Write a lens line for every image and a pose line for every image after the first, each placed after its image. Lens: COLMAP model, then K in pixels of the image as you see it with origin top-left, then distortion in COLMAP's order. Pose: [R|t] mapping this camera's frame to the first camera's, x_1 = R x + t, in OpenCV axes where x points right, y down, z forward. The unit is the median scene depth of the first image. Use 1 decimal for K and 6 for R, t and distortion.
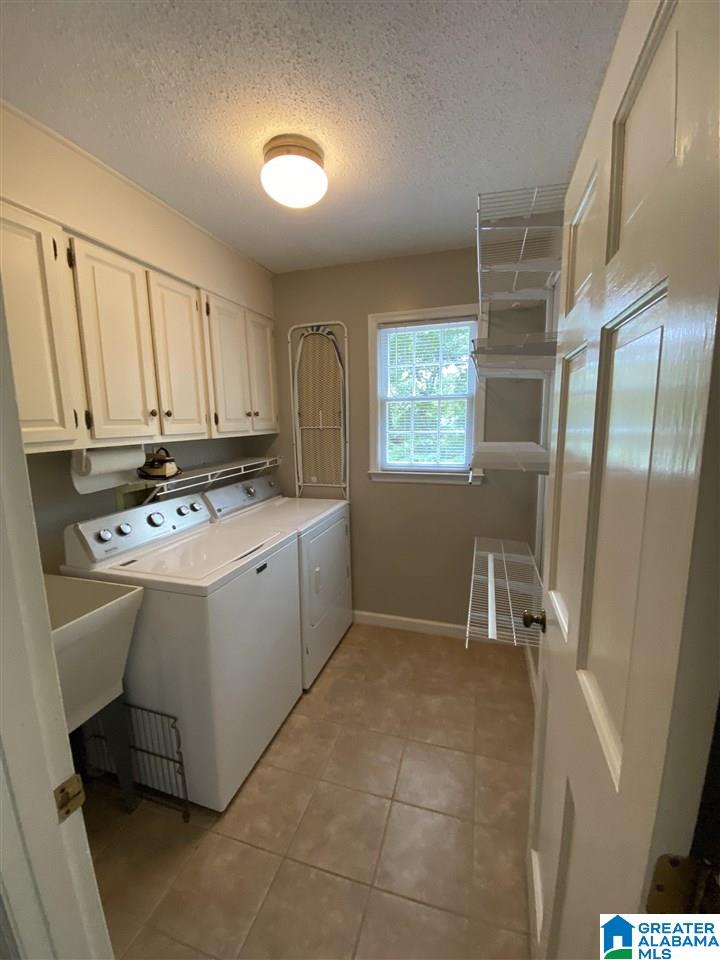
lens RADIAL K [[382.7, 0, 365.4], [0, 382.7, 479.6], [0, 0, 1]] dist [-0.018055, -0.002068]
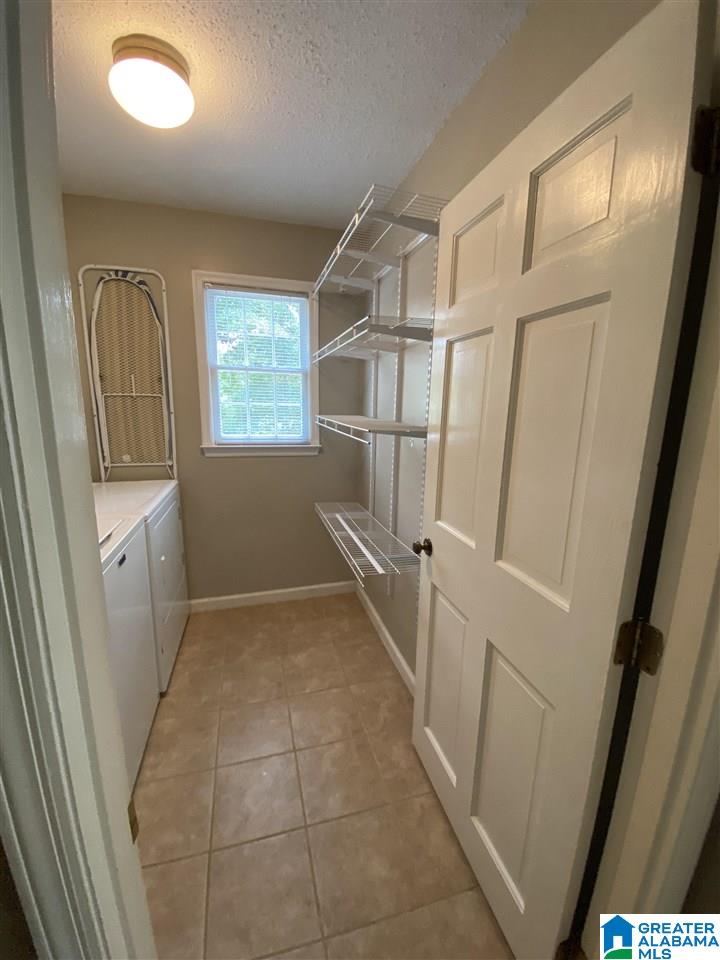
lens RADIAL K [[382.7, 0, 369.2], [0, 382.7, 482.5], [0, 0, 1]] dist [-0.018055, -0.002068]
pose [[0.828534, -0.082559, 0.553819, -0.187439], [0.050729, 0.996071, 0.072594, 0.021488], [-0.557636, -0.032052, 0.829467, 0.014599]]
